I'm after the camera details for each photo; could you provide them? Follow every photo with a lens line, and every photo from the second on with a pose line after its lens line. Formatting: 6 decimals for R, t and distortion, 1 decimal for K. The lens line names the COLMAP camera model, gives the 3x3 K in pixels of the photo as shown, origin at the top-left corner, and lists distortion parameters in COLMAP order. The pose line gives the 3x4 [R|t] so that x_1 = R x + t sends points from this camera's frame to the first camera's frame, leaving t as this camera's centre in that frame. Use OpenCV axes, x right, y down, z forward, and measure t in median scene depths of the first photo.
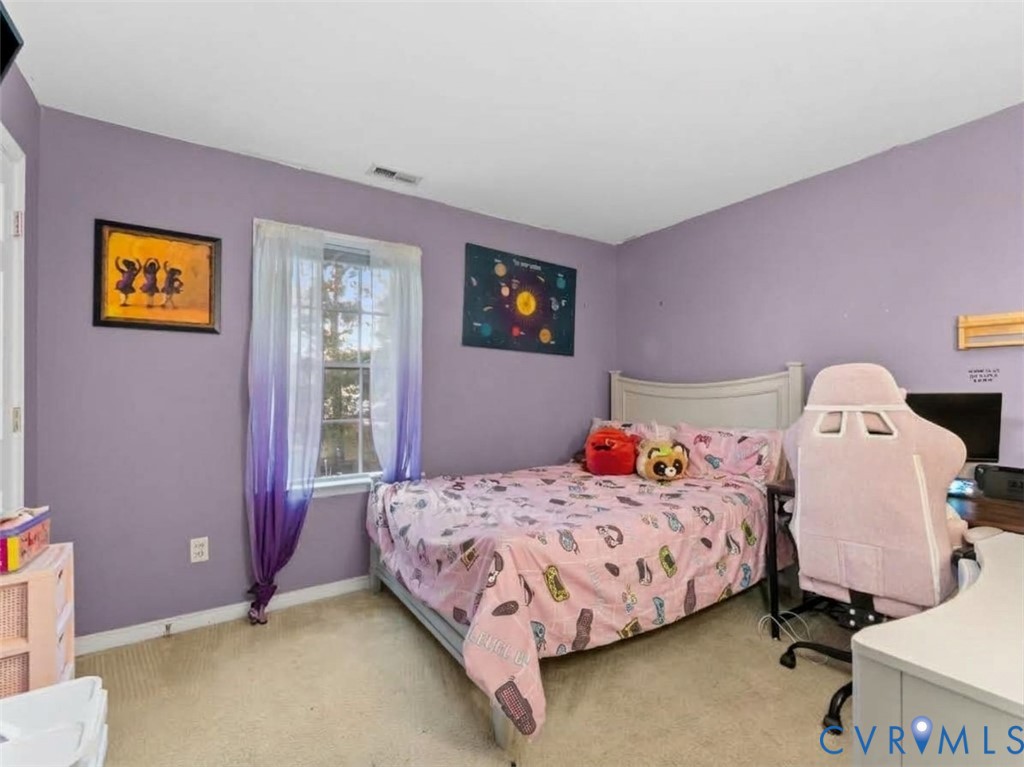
lens RADIAL K [[465.4, 0, 509.9], [0, 465.4, 379.5], [0, 0, 1]] dist [-0.000020, -0.000035]
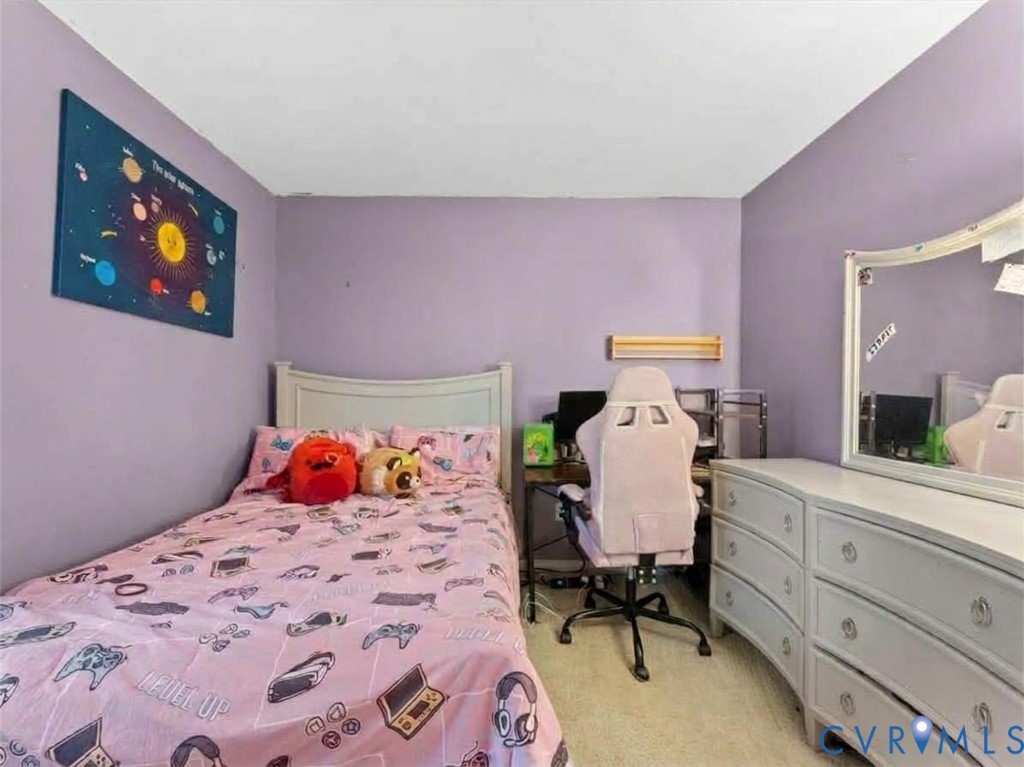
lens RADIAL K [[465.4, 0, 509.9], [0, 465.4, 379.5], [0, 0, 1]] dist [-0.000020, -0.000035]
pose [[0.544808, 0.015959, 0.838409, -0.234646], [-0.022424, 0.999739, -0.004459, 0.005888], [-0.838261, -0.016371, 0.545023, 0.315744]]
